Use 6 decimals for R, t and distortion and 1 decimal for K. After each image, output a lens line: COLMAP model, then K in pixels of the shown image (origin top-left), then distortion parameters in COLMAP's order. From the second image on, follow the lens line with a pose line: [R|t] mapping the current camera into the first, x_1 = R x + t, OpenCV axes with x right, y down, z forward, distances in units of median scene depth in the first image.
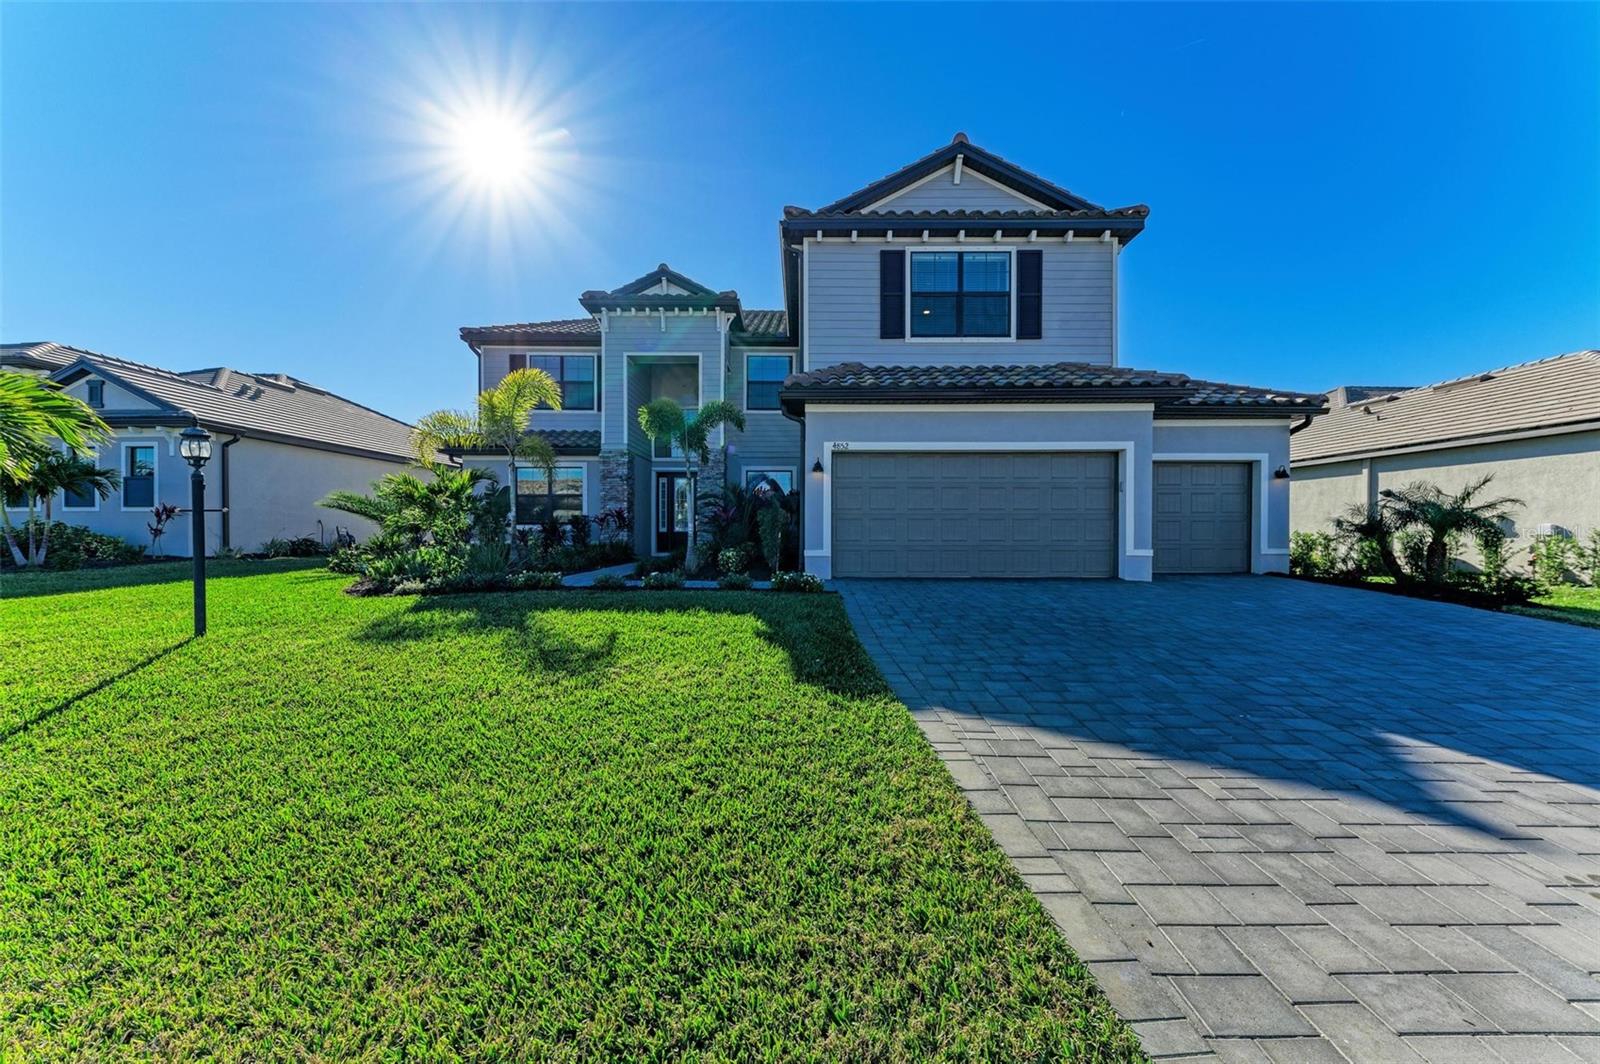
lens RADIAL K [[597.9, 0, 800.0], [0, 597.9, 532.0], [0, 0, 1]] dist [0.000565, 0.000002]
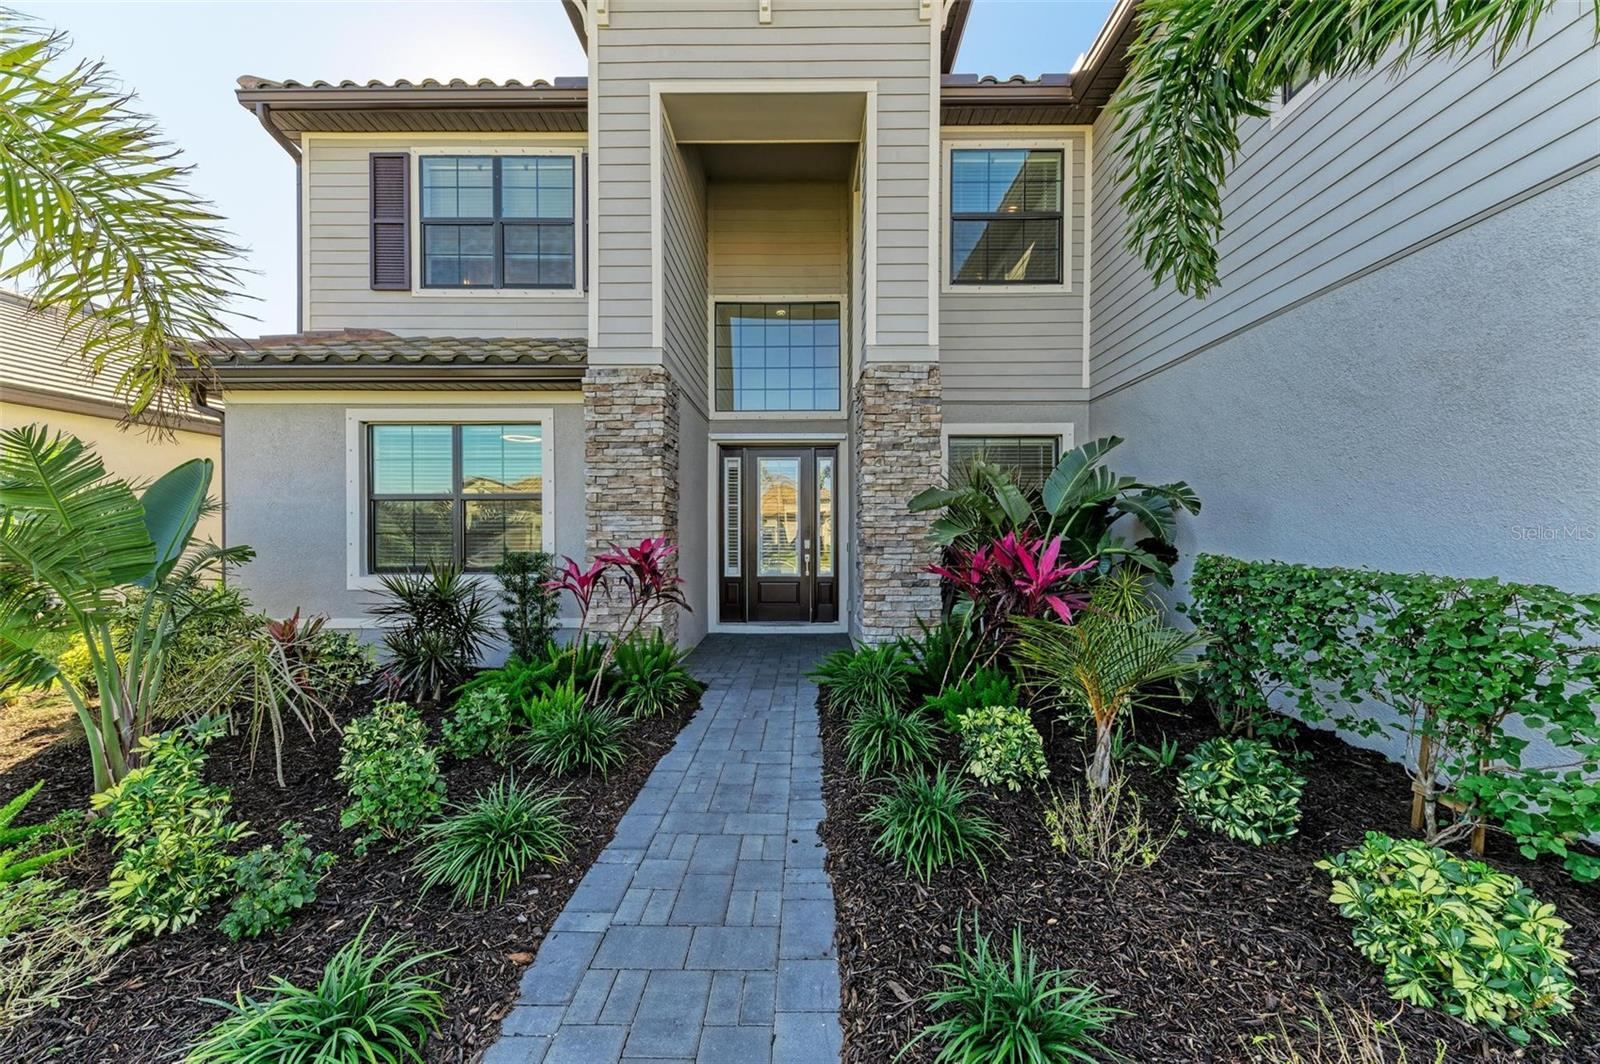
lens RADIAL K [[597.9, 0, 800.0], [0, 597.9, 532.0], [0, 0, 1]] dist [0.000565, 0.000002]
pose [[0.999891, -0.002077, -0.014587, -0.196691], [0.002090, 0.999997, 0.000889, -0.039206], [0.014585, -0.000920, 0.999893, 0.629836]]
